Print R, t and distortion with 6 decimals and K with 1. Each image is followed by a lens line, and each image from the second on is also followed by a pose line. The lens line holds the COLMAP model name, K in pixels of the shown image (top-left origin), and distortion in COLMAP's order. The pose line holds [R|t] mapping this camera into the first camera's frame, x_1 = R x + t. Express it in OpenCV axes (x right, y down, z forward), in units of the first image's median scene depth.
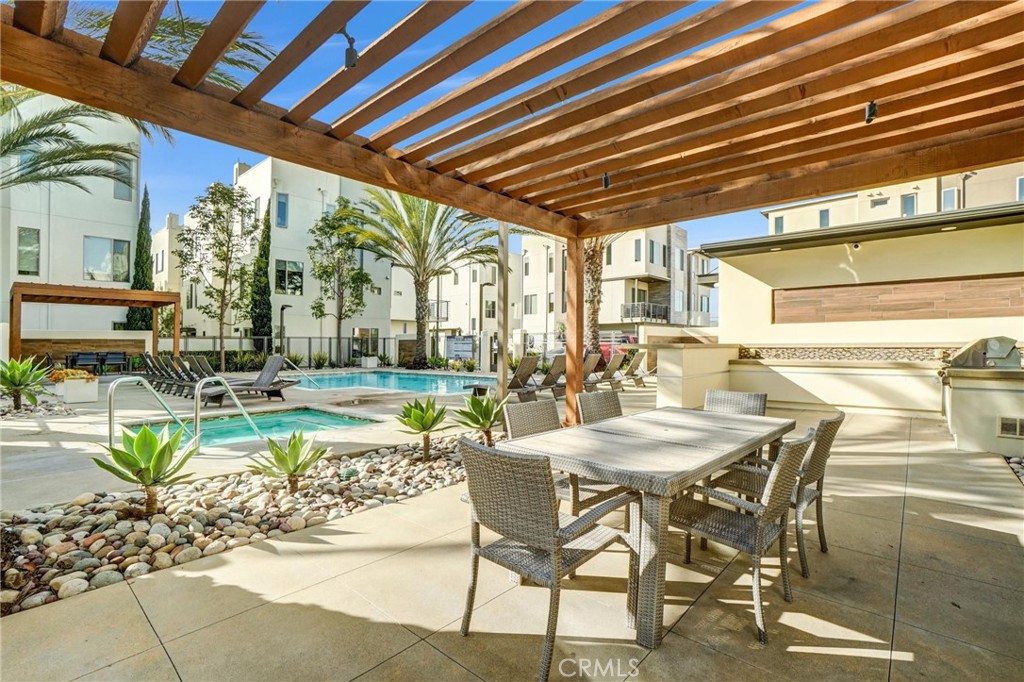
lens RADIAL K [[453.9, 0, 512.1], [0, 453.9, 338.5], [0, 0, 1]] dist [-0.014004, 0.005018]
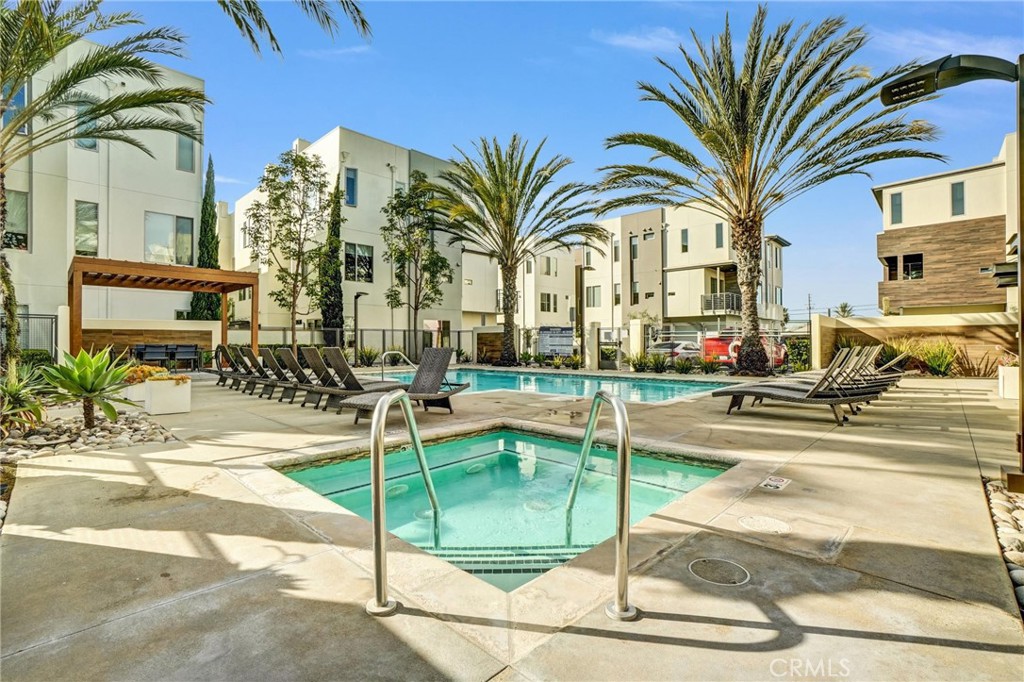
lens RADIAL K [[453.9, 0, 508.4], [0, 453.9, 342.4], [0, 0, 1]] dist [-0.014004, 0.005018]
pose [[0.998288, 0.002772, -0.058427, -0.174918], [-0.001830, 0.999868, 0.016170, 0.008607], [0.058464, -0.016036, 0.998161, 0.147811]]
